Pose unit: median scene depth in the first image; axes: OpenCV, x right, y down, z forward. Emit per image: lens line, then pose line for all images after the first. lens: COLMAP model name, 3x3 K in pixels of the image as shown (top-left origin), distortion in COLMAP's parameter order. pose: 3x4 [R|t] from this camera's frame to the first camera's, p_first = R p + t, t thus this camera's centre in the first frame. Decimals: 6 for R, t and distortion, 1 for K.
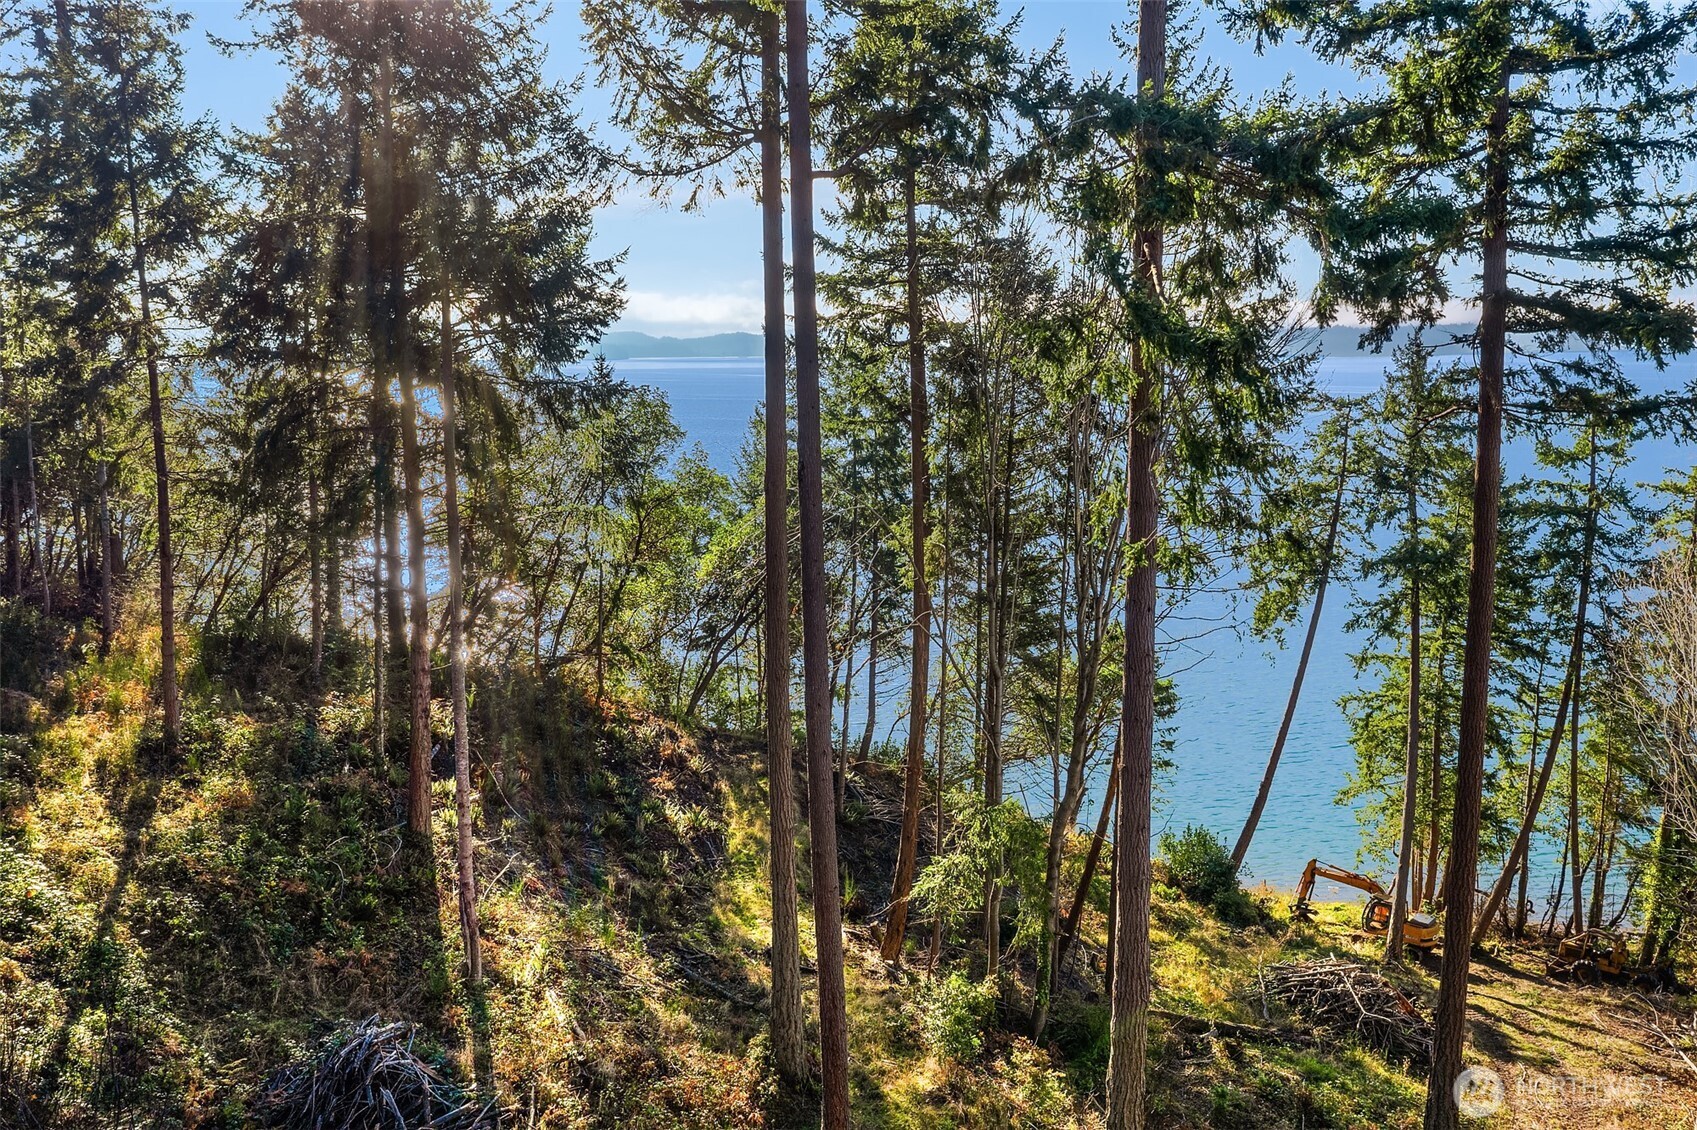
lens RADIAL K [[1333.5, 0, 848.5], [0, 1333.5, 565.0], [0, 0, 1]] dist [-0.026573, 0.004644]
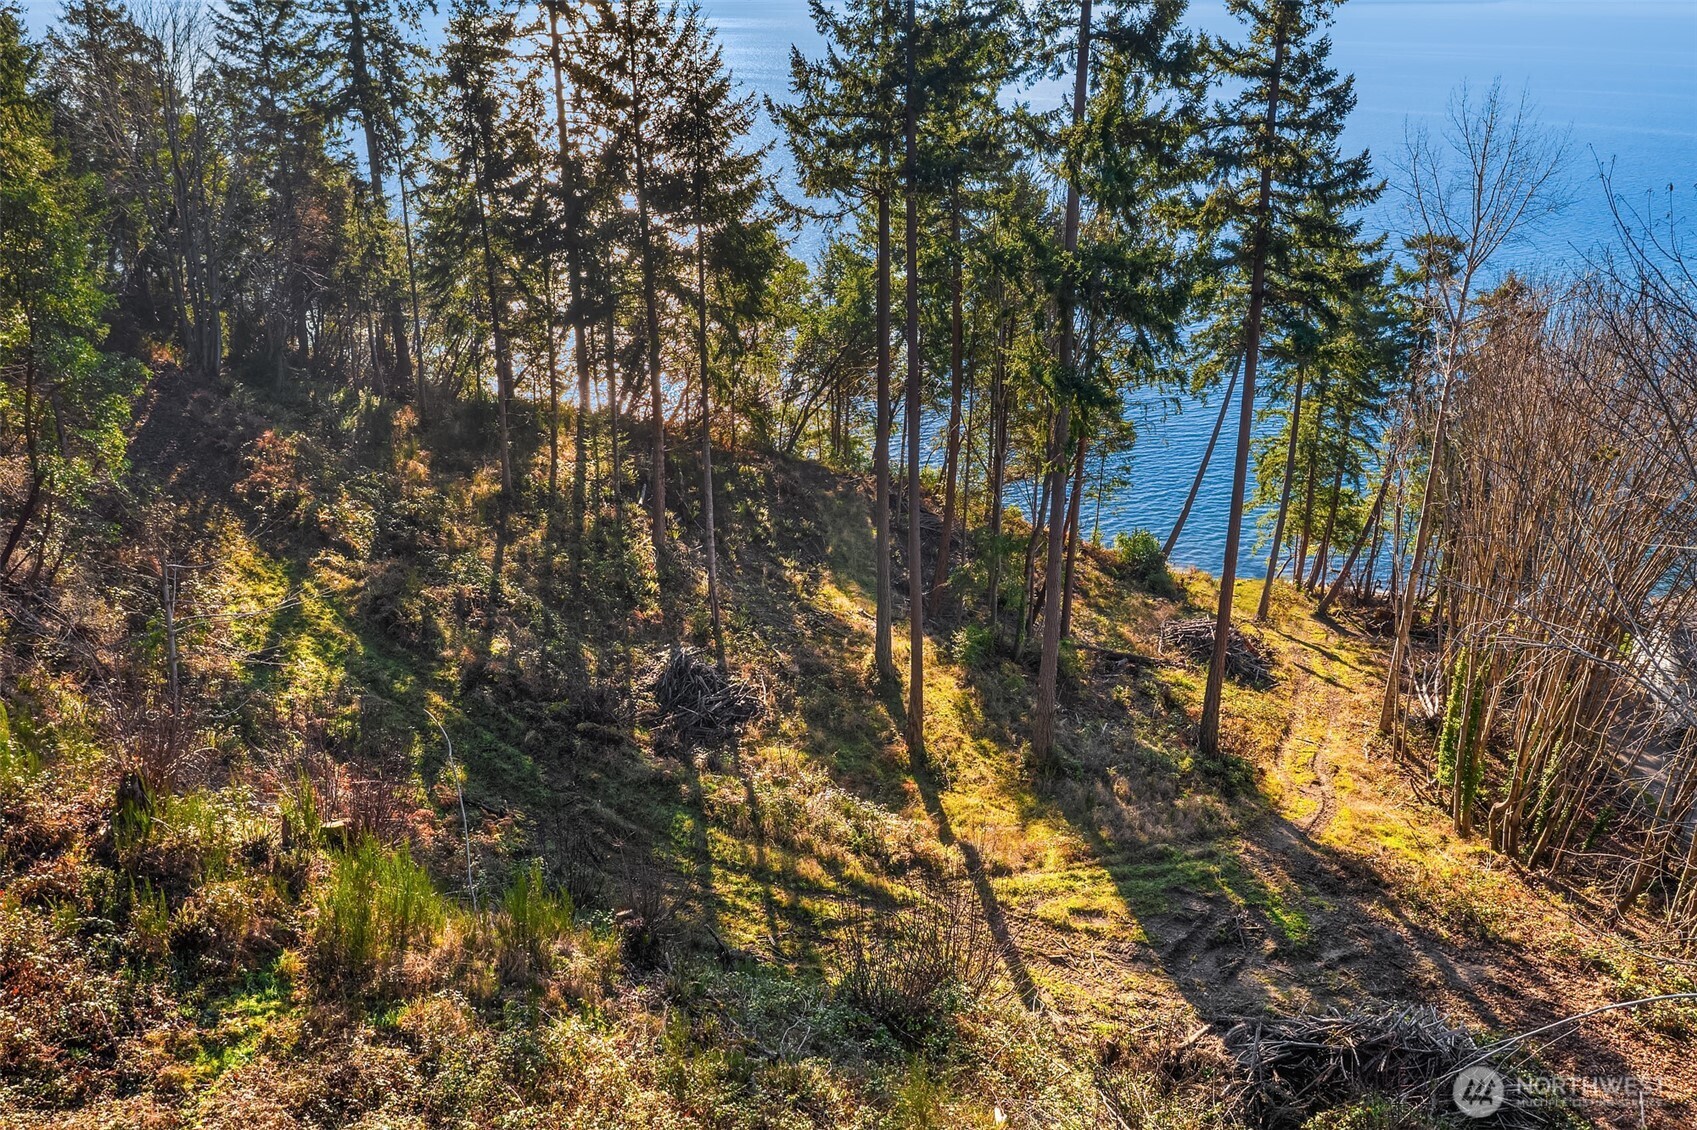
lens RADIAL K [[1333.5, 0, 848.5], [0, 1333.5, 565.0], [0, 0, 1]] dist [-0.026573, 0.004644]
pose [[0.999982, -0.003507, 0.004840, -0.068705], [0.002153, 0.966782, 0.255593, -0.141226], [-0.005576, -0.255578, 0.966772, -0.428845]]
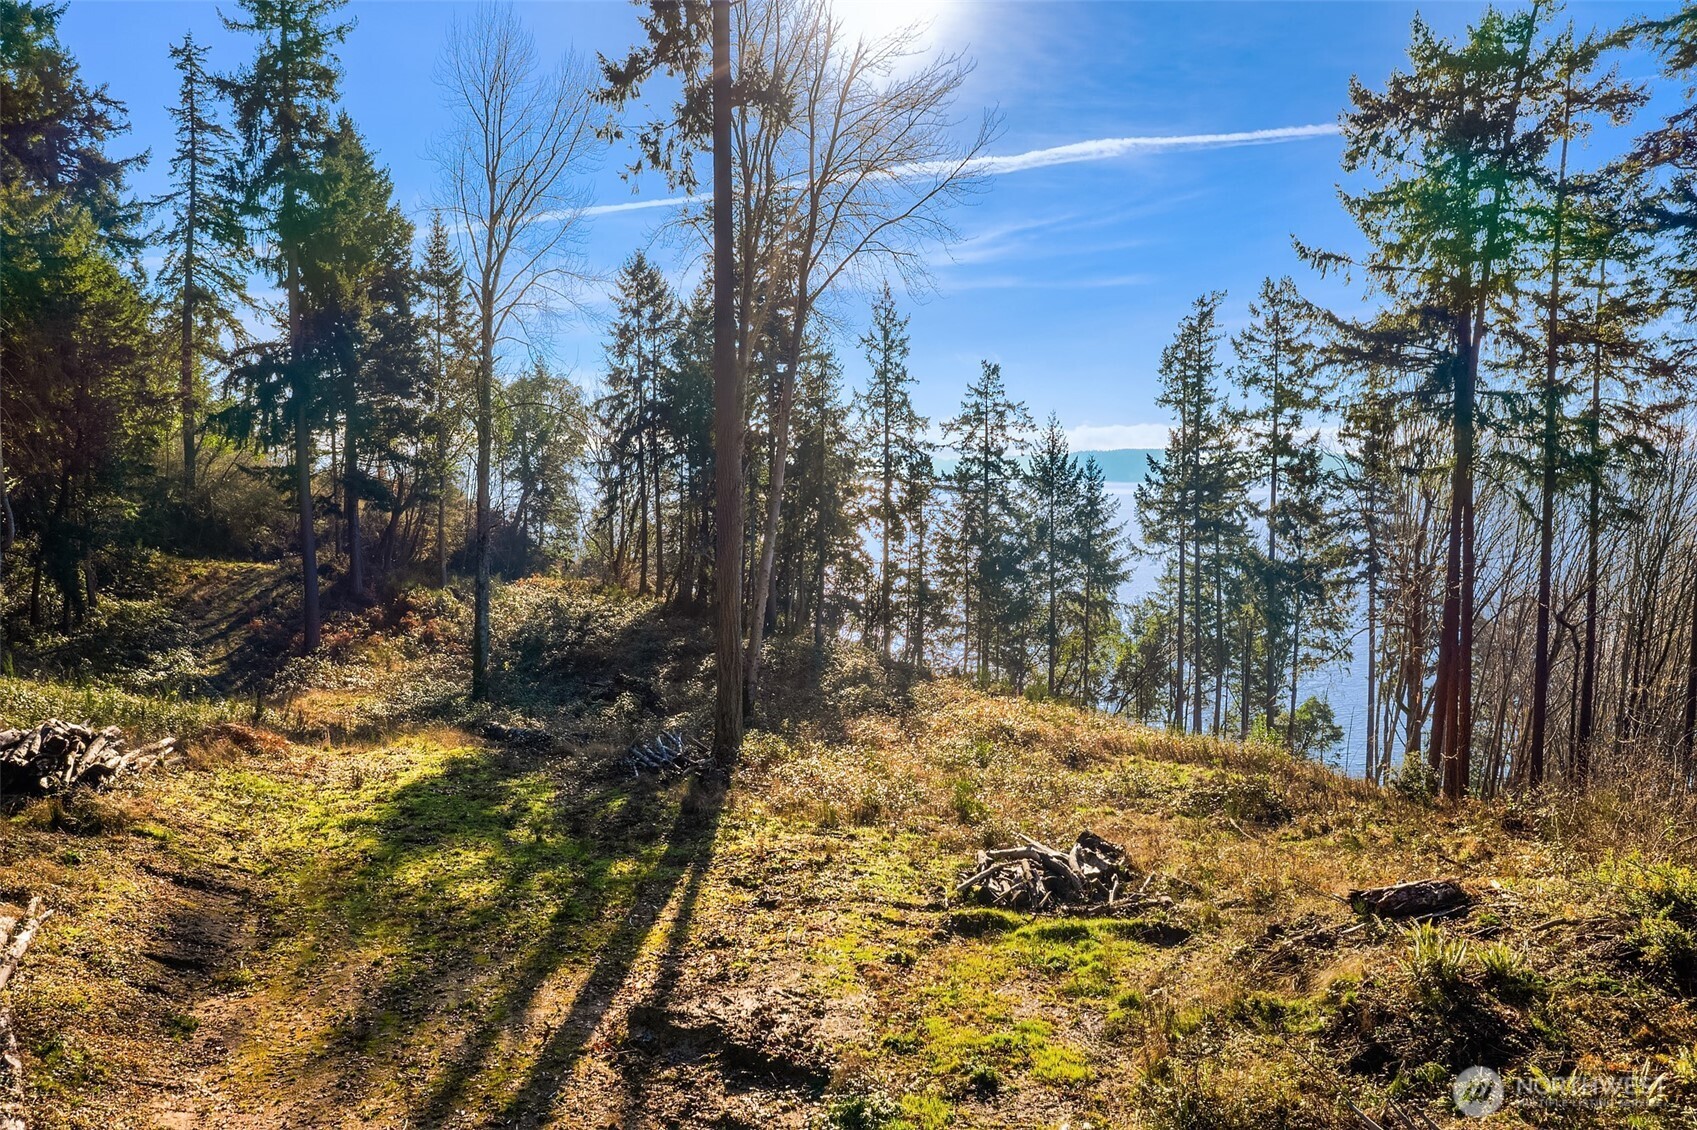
lens RADIAL K [[1333.5, 0, 848.5], [0, 1333.5, 565.0], [0, 0, 1]] dist [-0.026573, 0.004644]
pose [[0.982178, 0.014628, -0.187385, -0.144617], [-0.029818, 0.996468, -0.078501, 0.026459], [0.185575, 0.082690, 0.979145, -1.356787]]
